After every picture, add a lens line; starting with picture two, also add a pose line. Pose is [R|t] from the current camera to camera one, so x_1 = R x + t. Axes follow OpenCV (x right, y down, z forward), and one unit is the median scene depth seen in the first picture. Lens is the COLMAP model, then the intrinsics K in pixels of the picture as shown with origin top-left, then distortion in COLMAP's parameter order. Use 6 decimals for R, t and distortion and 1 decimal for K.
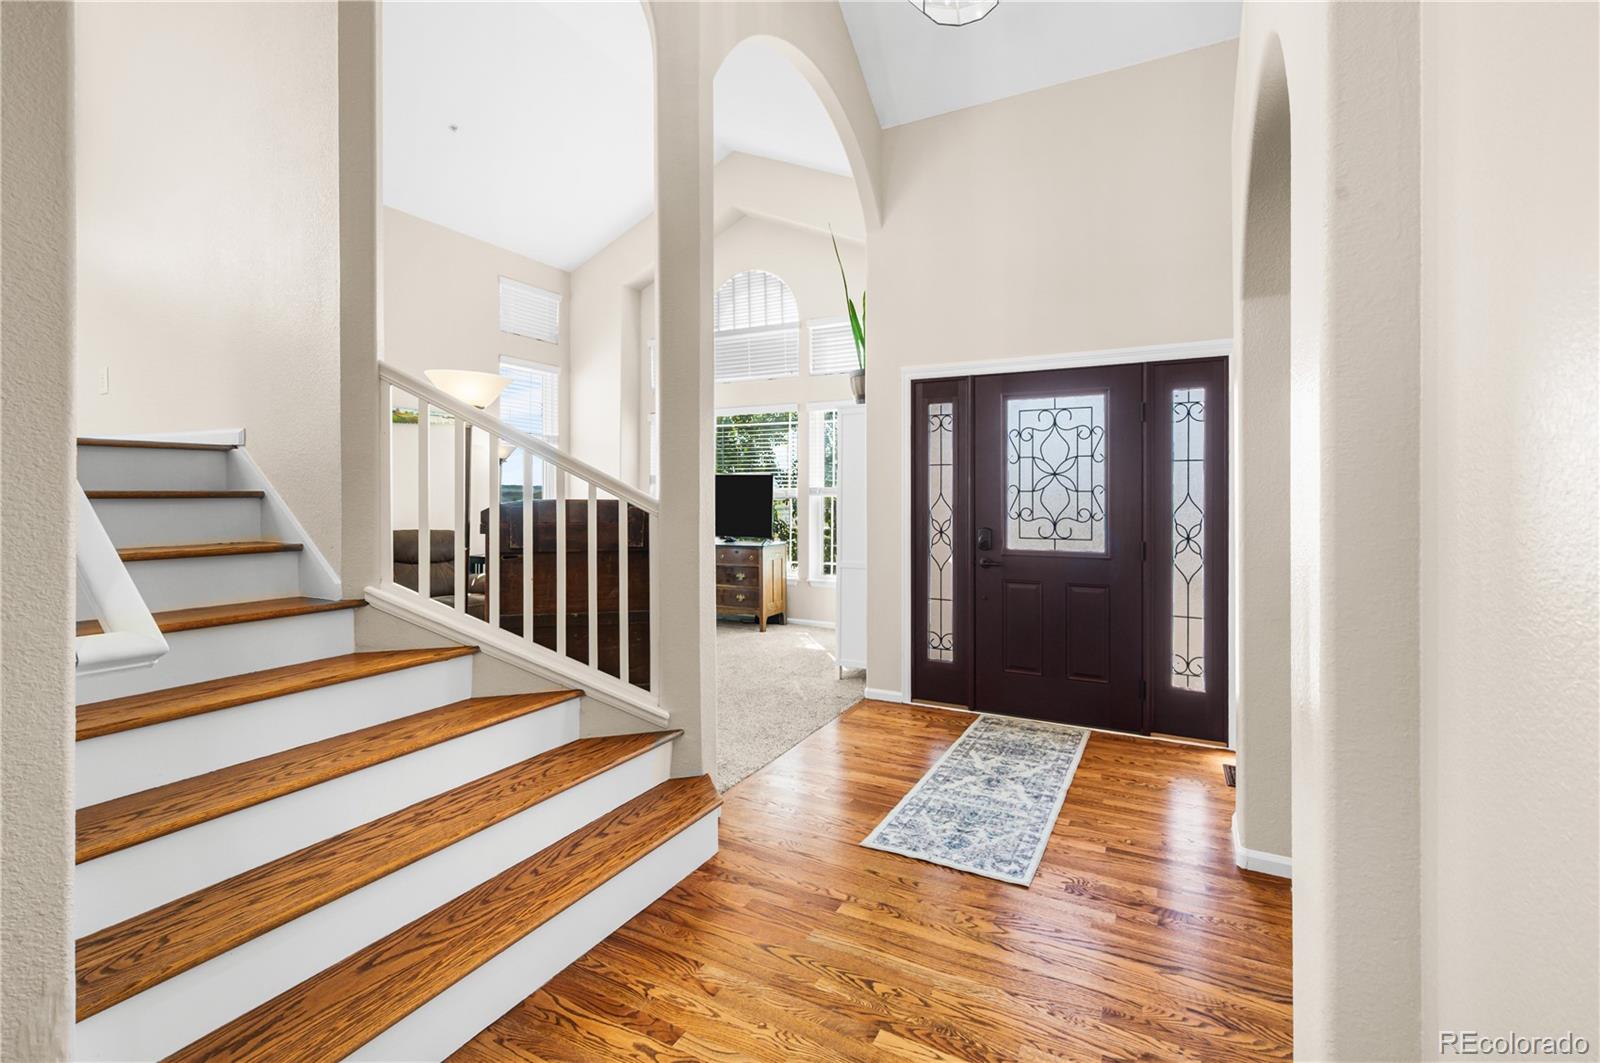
lens RADIAL K [[724.2, 0, 804.8], [0, 724.2, 495.4], [0, 0, 1]] dist [-0.000616, 0.000132]
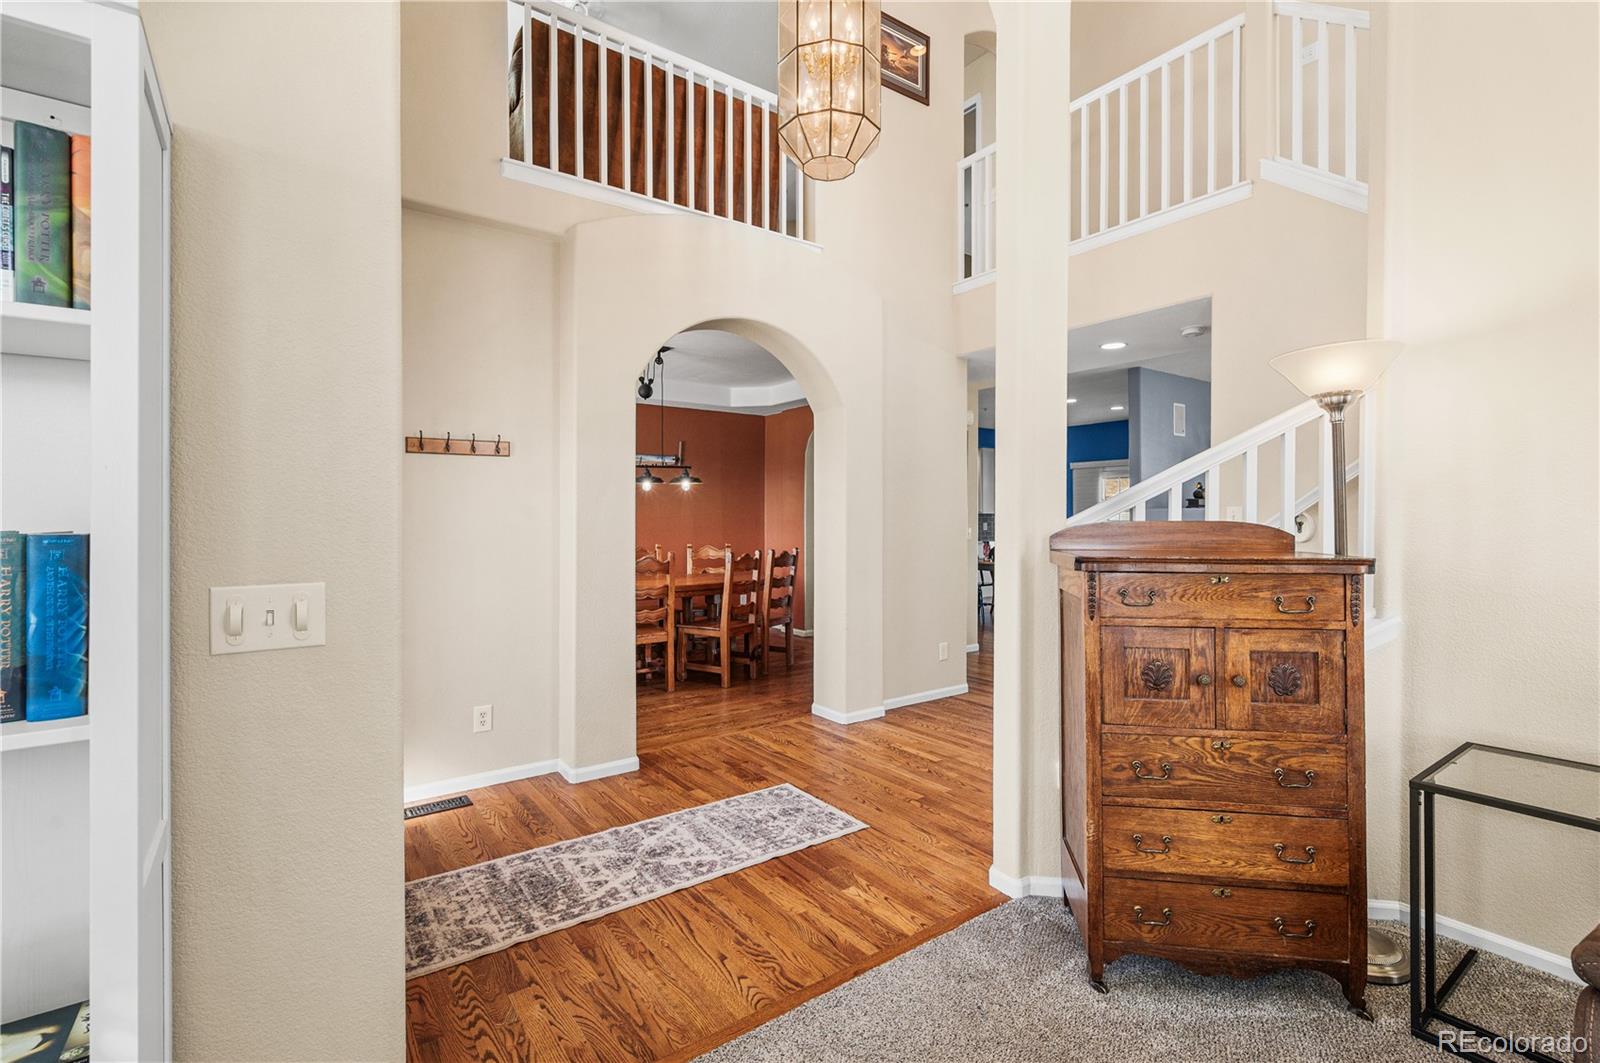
lens RADIAL K [[724.2, 0, 800.9], [0, 724.2, 522.0], [0, 0, 1]] dist [-0.000616, 0.000132]
pose [[-0.896214, -0.000036, 0.443621, -0.209466], [0.003268, 0.999972, 0.006682, 0.001344], [-0.443609, 0.007438, -0.896189, 1.315077]]
